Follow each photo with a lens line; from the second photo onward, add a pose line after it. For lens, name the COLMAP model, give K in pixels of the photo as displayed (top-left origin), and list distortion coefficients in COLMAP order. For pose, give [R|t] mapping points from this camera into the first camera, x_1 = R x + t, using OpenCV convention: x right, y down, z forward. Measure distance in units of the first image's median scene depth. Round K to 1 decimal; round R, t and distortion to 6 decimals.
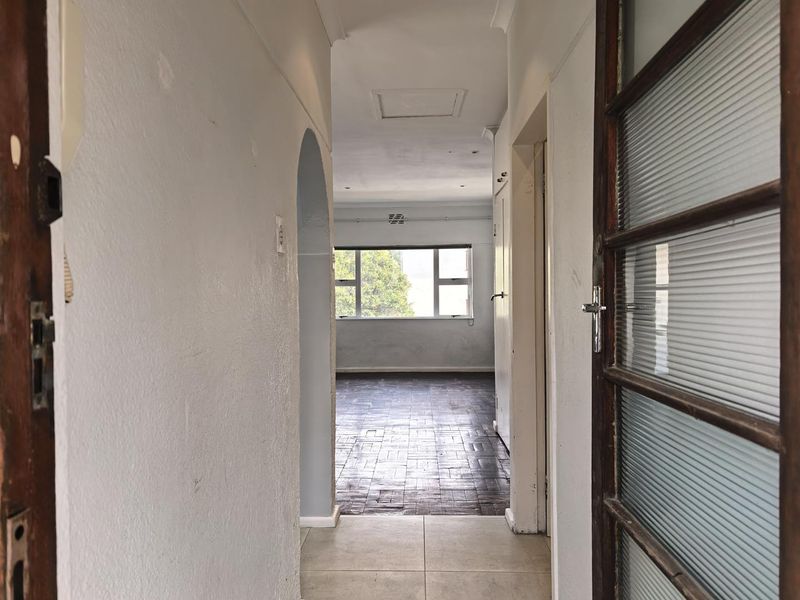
lens RADIAL K [[579.6, 0, 400.0], [0, 579.6, 300.0], [0, 0, 1]] dist [0.037966, -0.001290]
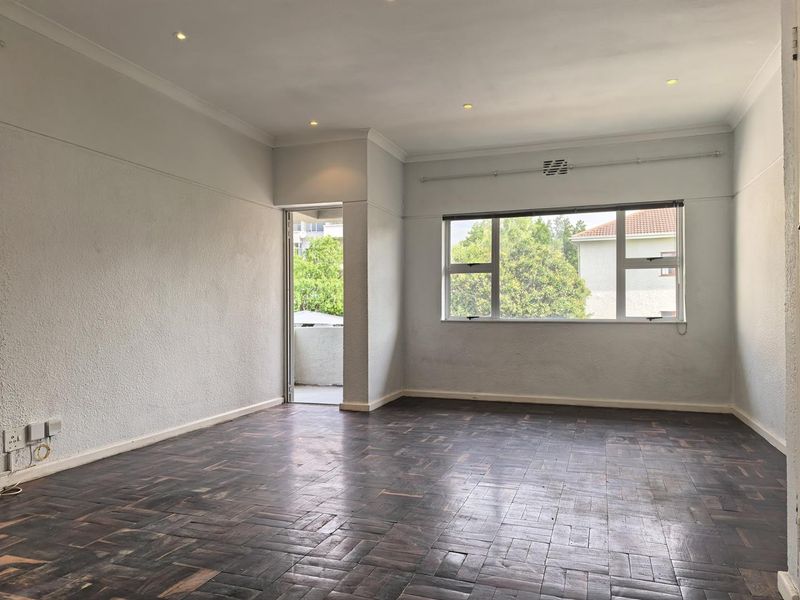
lens RADIAL K [[579.6, 0, 400.0], [0, 579.6, 300.0], [0, 0, 1]] dist [0.037966, -0.001290]
pose [[0.954144, 0.005740, -0.299293, 0.023885], [-0.013940, 0.999583, -0.025270, 0.027432], [0.299023, 0.028283, 0.953827, 0.328567]]
